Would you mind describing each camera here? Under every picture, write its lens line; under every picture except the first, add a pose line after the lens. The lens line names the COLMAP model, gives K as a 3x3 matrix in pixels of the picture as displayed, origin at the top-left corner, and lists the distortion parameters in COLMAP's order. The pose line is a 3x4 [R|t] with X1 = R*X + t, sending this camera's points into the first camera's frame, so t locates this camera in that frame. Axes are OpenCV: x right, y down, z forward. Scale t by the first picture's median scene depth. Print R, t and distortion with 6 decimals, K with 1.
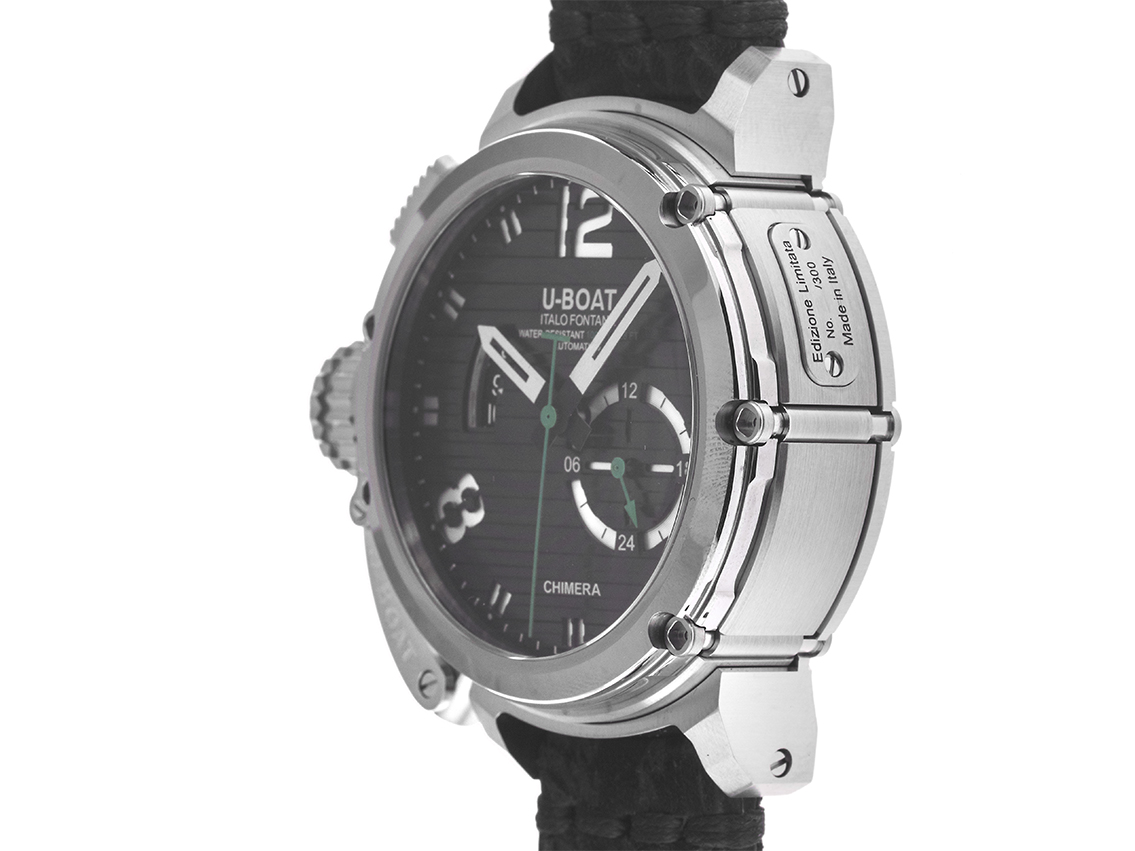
lens RADIAL K [[8006.1, 0, 567.5], [0, 8006.1, 425.5], [0, 0, 1]] dist [0.813844, 13.701800]
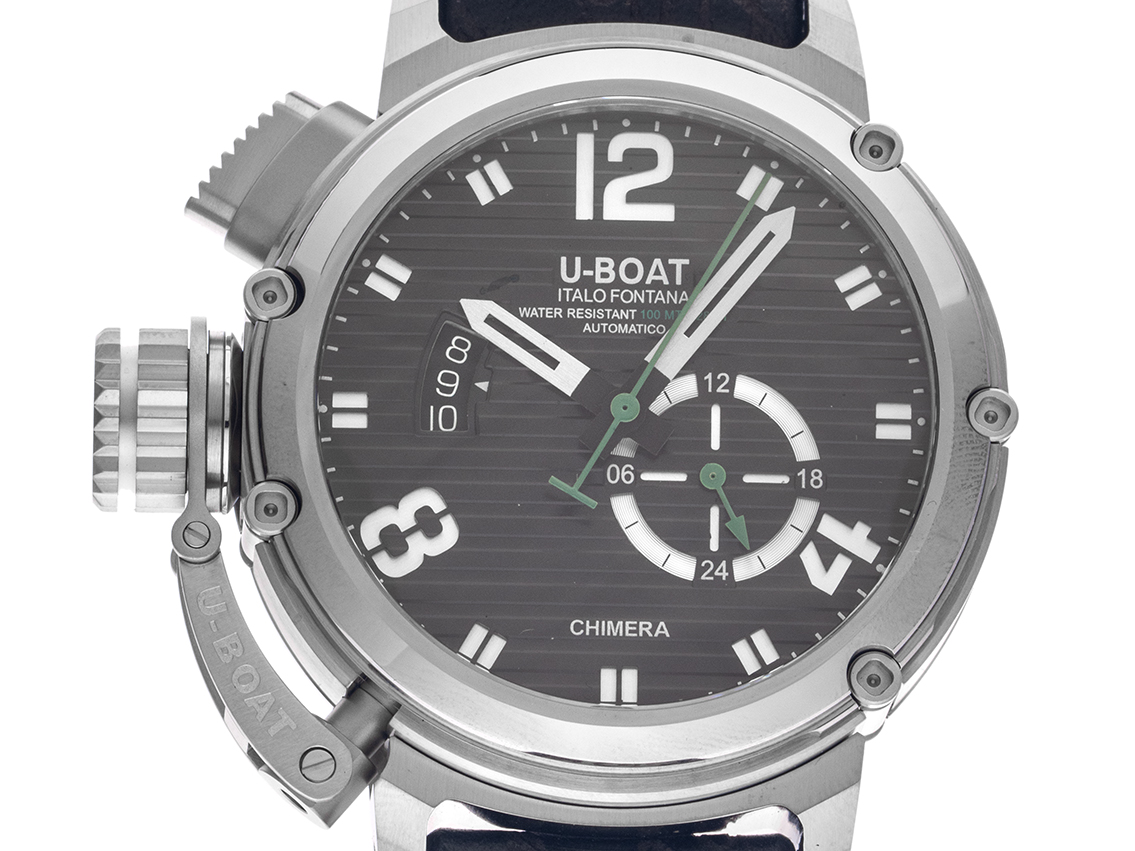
lens RADIAL K [[8006.1, 0, 567.5], [0, 8006.1, 425.5], [0, 0, 1]] dist [0.813844, 13.701800]
pose [[0.668251, 0.081017, 0.739511, -0.595781], [0.010576, 0.992917, -0.118336, 0.094764], [-0.743861, 0.086899, 0.662661, 0.472339]]
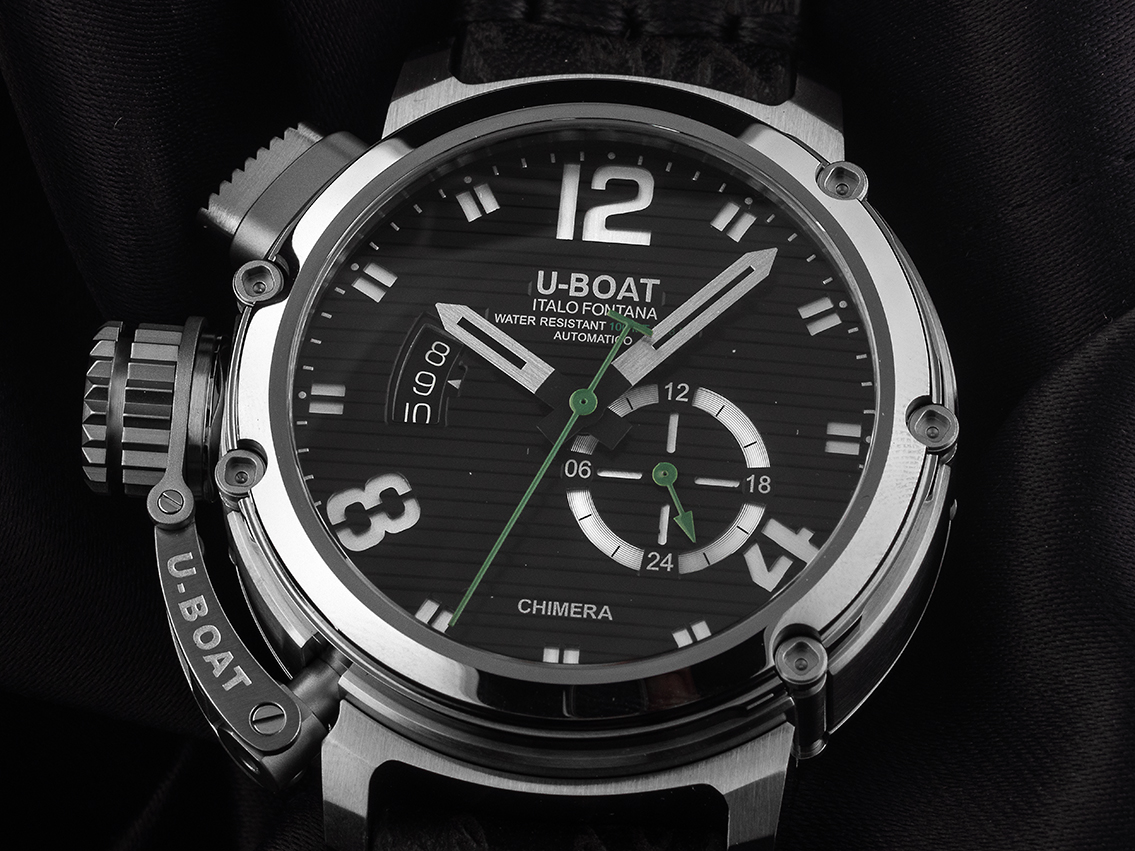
lens RADIAL K [[8006.1, 0, 567.5], [0, 8006.1, 425.5], [0, 0, 1]] dist [0.813844, 13.701800]
pose [[0.732868, 0.267985, 0.625371, -0.527028], [-0.069680, 0.943891, -0.322821, 0.271970], [-0.676794, 0.193010, 0.710421, 0.402455]]
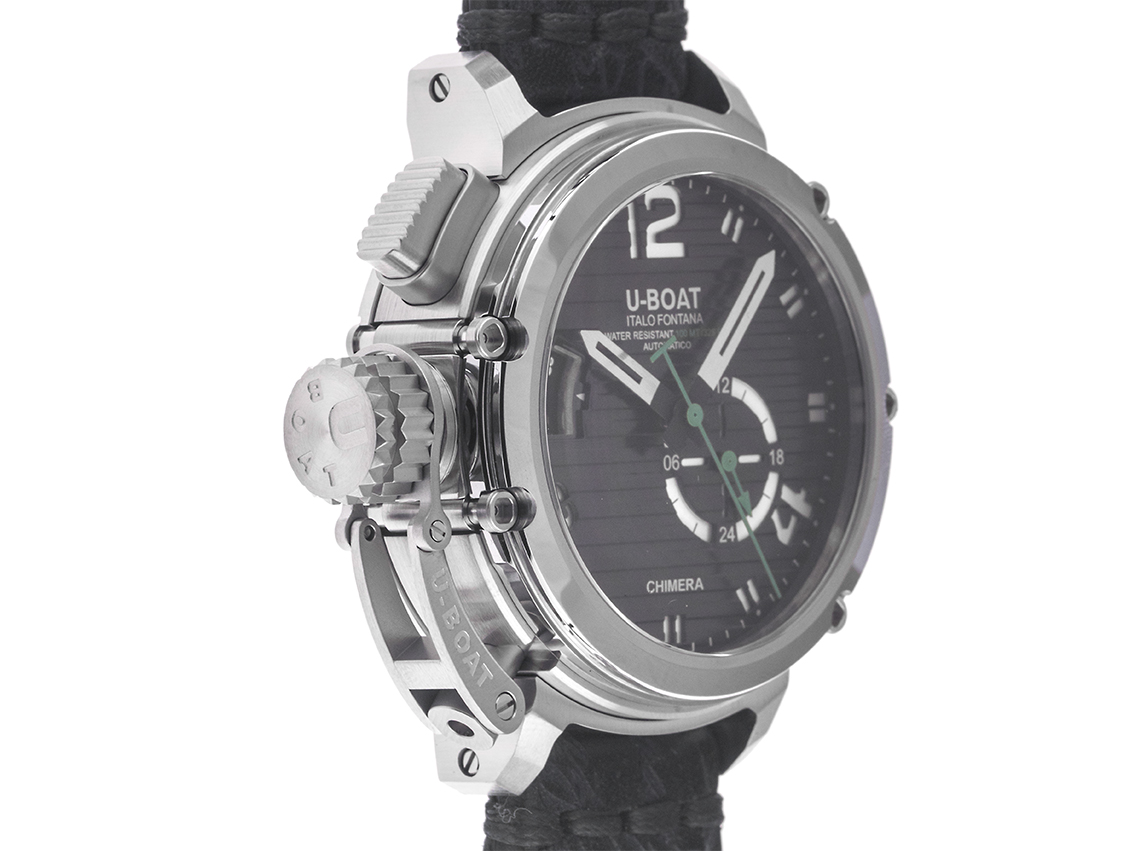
lens RADIAL K [[8006.1, 0, 567.5], [0, 8006.1, 425.5], [0, 0, 1]] dist [0.813844, 13.701800]
pose [[0.030971, -0.037750, 0.998807, -1.007000], [0.049843, 0.998102, 0.036178, -0.036968], [-0.998277, 0.048663, 0.032793, 0.979448]]
